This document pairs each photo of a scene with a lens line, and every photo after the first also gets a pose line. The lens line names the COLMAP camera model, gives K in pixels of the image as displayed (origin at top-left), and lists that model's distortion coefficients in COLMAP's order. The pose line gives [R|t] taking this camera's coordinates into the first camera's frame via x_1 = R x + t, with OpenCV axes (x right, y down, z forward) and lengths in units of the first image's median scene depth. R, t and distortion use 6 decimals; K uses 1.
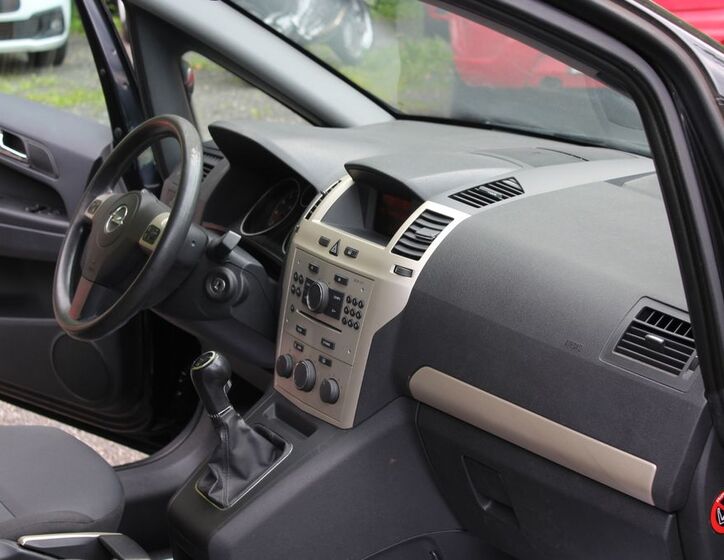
lens RADIAL K [[1454.4, 0, 362.0], [0, 1454.4, 280.0], [0, 0, 1]] dist [0.030692, -0.206580]
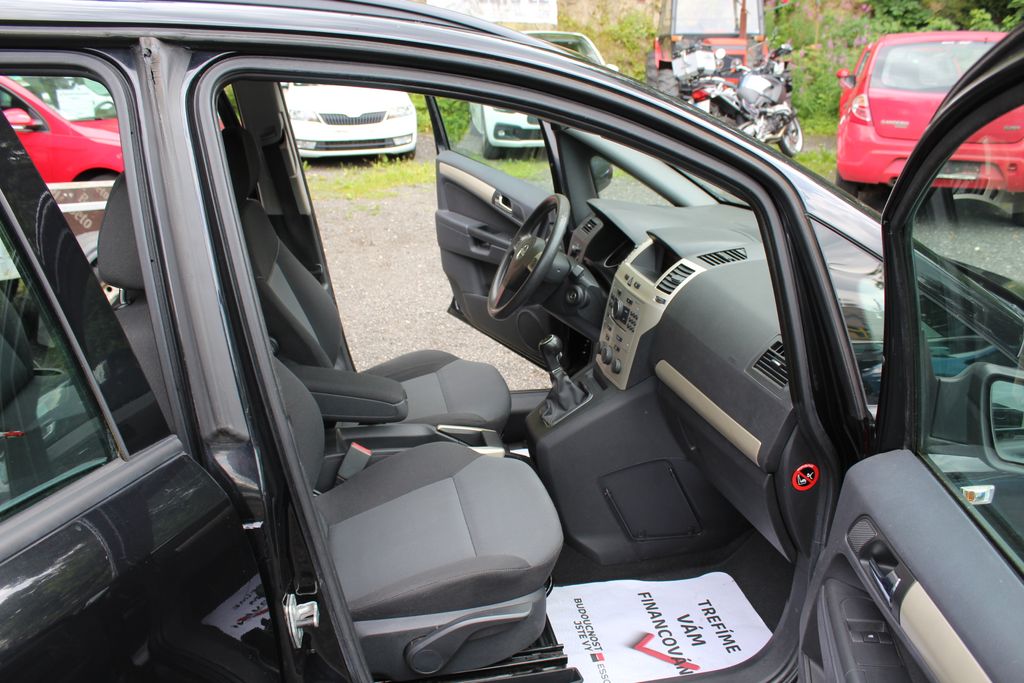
lens RADIAL K [[829.7, 0, 512.0], [0, 829.7, 341.5], [0, 0, 1]] dist [-0.159551, 0.108669]
pose [[0.936275, 0.113935, -0.332277, 0.177111], [-0.086532, 0.991595, 0.096184, -0.033161], [0.340443, -0.061302, 0.938265, 0.064140]]
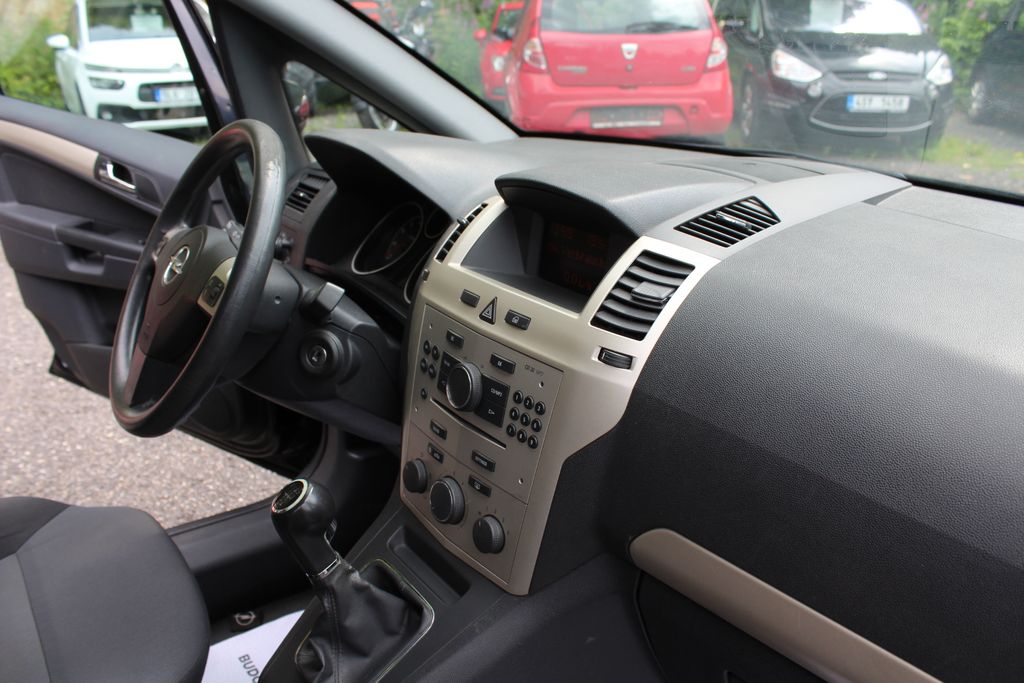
lens RADIAL K [[829.7, 0, 512.0], [0, 829.7, 341.5], [0, 0, 1]] dist [-0.159551, 0.108669]
pose [[0.996510, -0.030030, 0.077884, -0.037493], [0.022069, 0.994628, 0.101131, -0.045361], [-0.080503, -0.099059, 0.991820, 0.638923]]
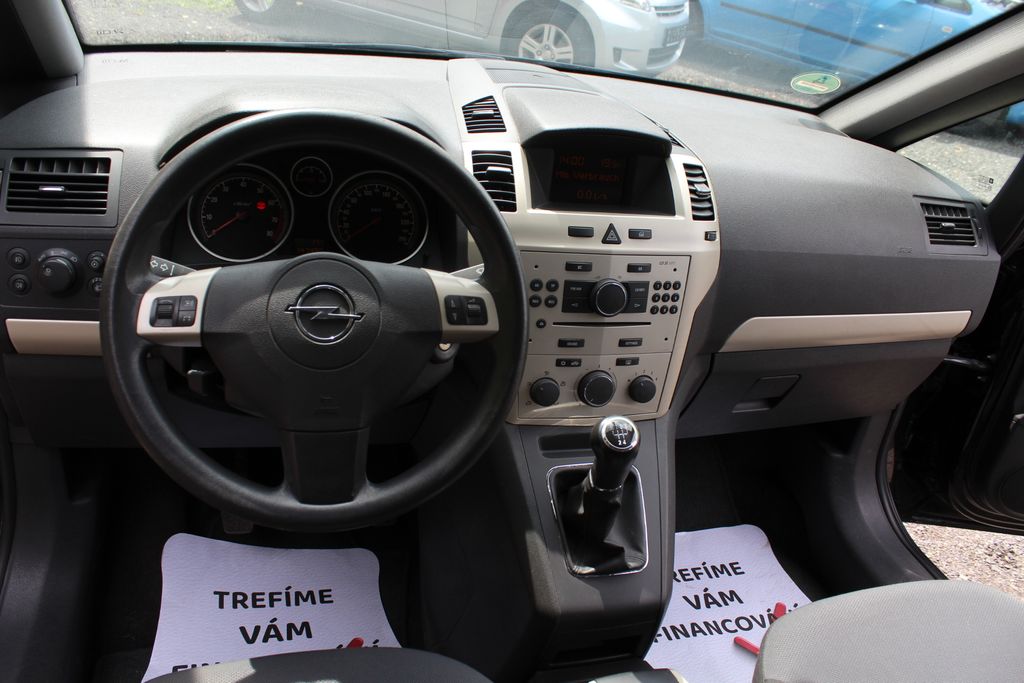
lens RADIAL K [[829.7, 0, 512.0], [0, 829.7, 341.5], [0, 0, 1]] dist [-0.159551, 0.108669]
pose [[0.291497, -0.431086, 0.853929, -0.466480], [0.118827, 0.902101, 0.414842, -0.170378], [-0.949163, -0.019455, 0.314184, 0.907992]]
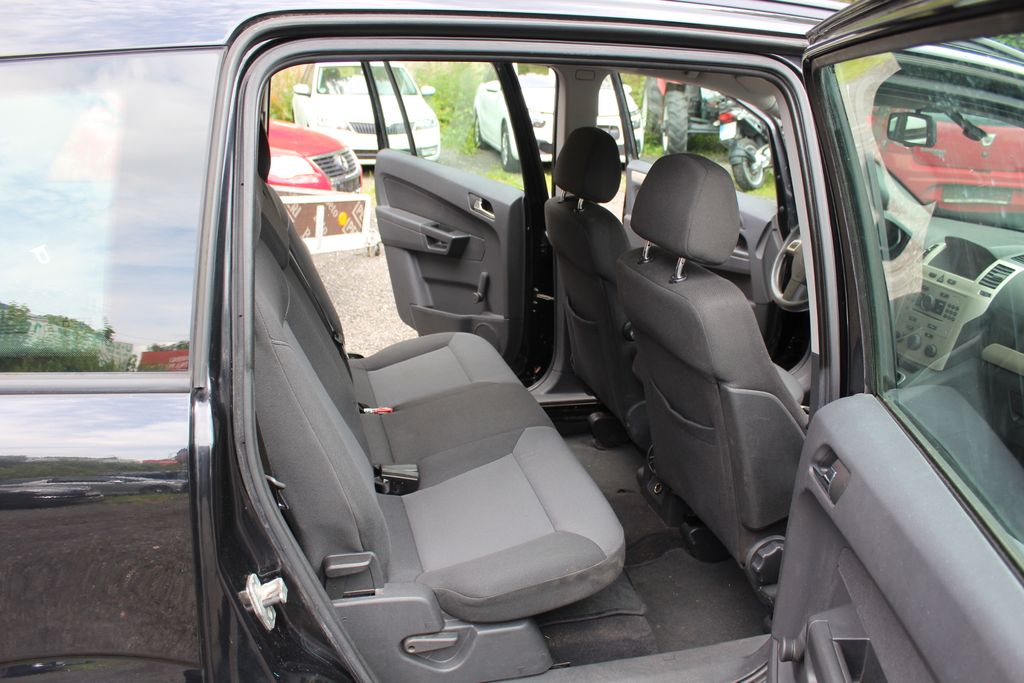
lens RADIAL K [[829.7, 0, 512.0], [0, 829.7, 341.5], [0, 0, 1]] dist [-0.159551, 0.108669]
pose [[0.955413, 0.121457, -0.269135, -0.271834], [-0.106225, 0.991839, 0.070512, 0.047474], [0.275503, -0.038779, 0.960518, -0.195813]]
